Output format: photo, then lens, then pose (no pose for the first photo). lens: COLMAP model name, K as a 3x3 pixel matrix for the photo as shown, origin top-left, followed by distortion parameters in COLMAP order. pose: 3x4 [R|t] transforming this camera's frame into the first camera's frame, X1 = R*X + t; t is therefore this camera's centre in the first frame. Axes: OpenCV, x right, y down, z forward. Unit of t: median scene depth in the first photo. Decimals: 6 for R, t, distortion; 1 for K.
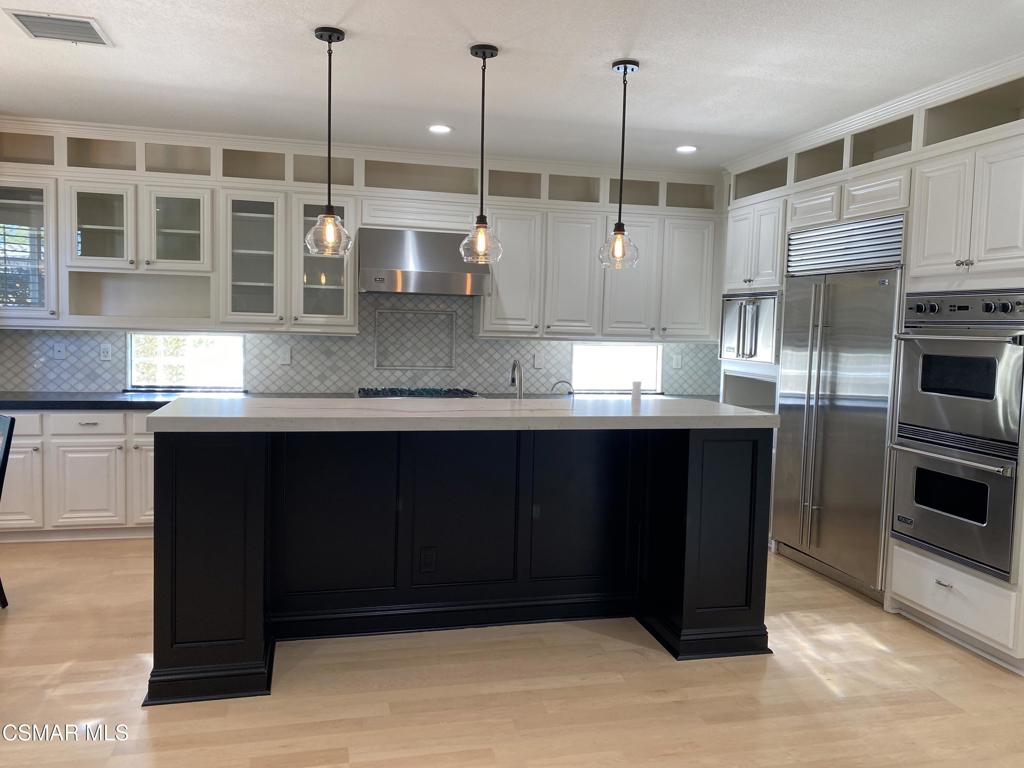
lens RADIAL K [[775.2, 0, 506.6], [0, 775.2, 382.1], [0, 0, 1]] dist [-0.001151, 0.000154]
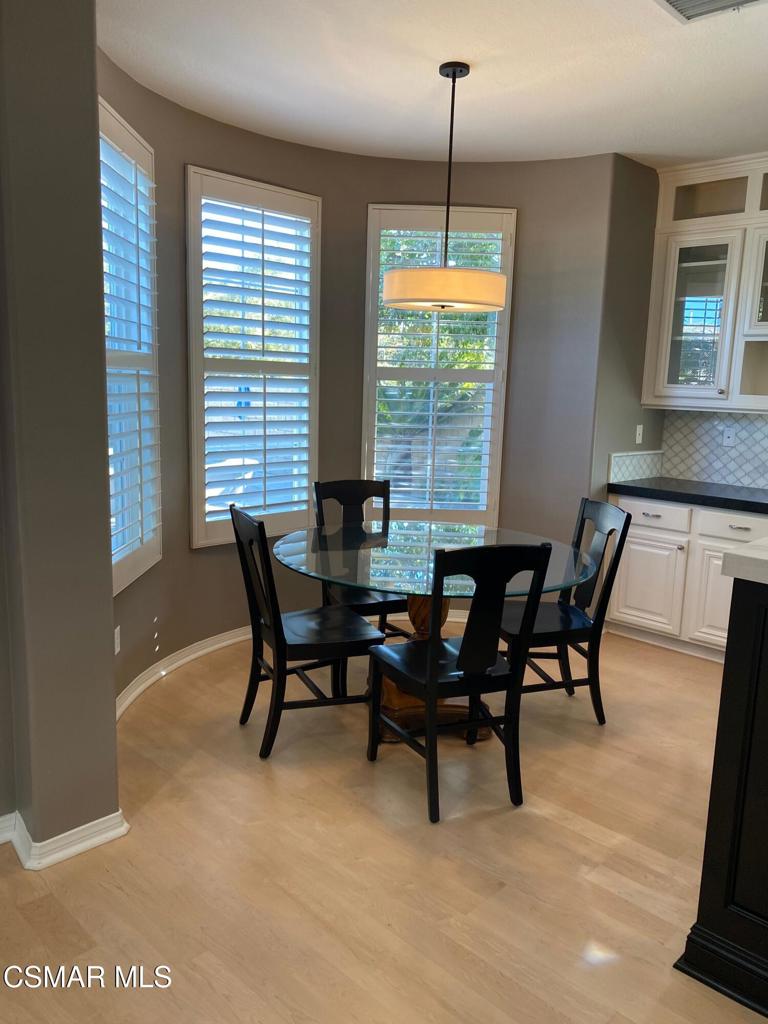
lens RADIAL K [[775.2, 0, 386.8], [0, 775.2, 506.2], [0, 0, 1]] dist [-0.001151, 0.000154]
pose [[0.522849, 0.124439, -0.843293, -0.043994], [-0.081796, 0.992046, 0.095676, -0.015759], [0.848492, 0.018954, 0.528869, 0.235751]]
